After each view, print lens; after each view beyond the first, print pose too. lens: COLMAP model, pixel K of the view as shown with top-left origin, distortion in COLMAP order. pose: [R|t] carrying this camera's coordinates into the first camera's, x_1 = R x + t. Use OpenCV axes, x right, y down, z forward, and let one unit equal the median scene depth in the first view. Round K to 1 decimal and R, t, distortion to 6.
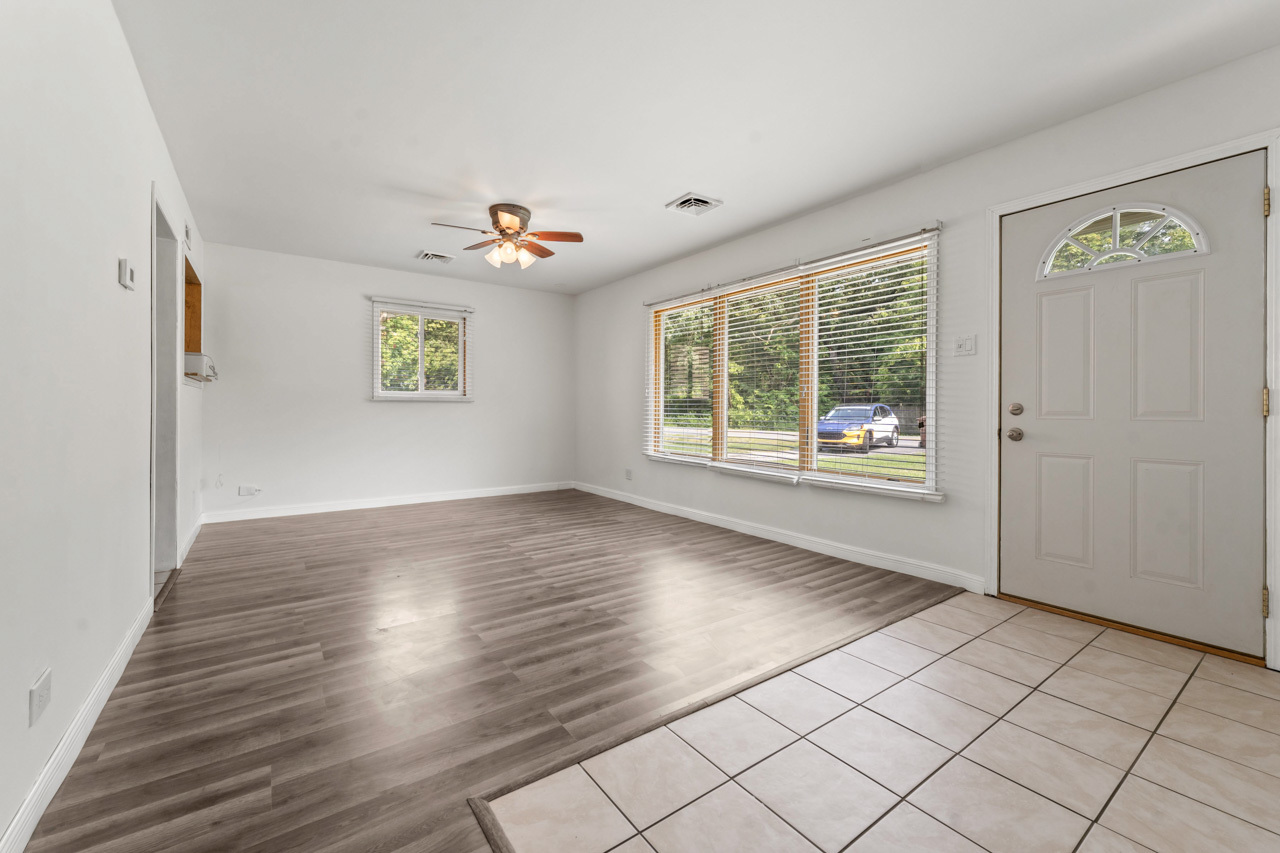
lens RADIAL K [[516.9, 0, 640.2], [0, 516.9, 418.1], [0, 0, 1]] dist [0.003136, -0.000153]
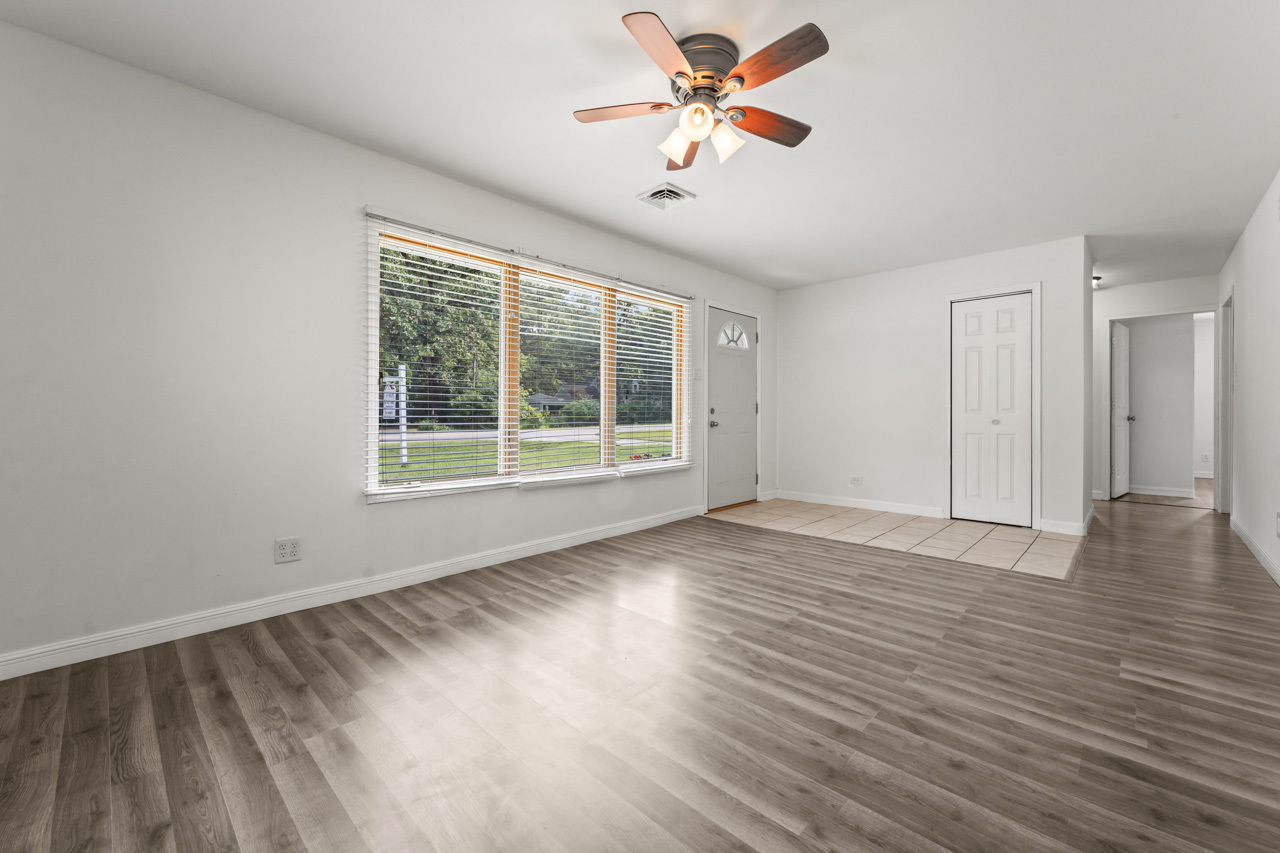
lens RADIAL K [[516.9, 0, 642.8], [0, 516.9, 415.7], [0, 0, 1]] dist [0.003136, -0.000153]
pose [[-0.182388, -0.010532, 0.983170, -1.013648], [0.012149, 0.999842, 0.012965, -0.024357], [-0.983151, 0.014309, -0.182232, 1.483195]]
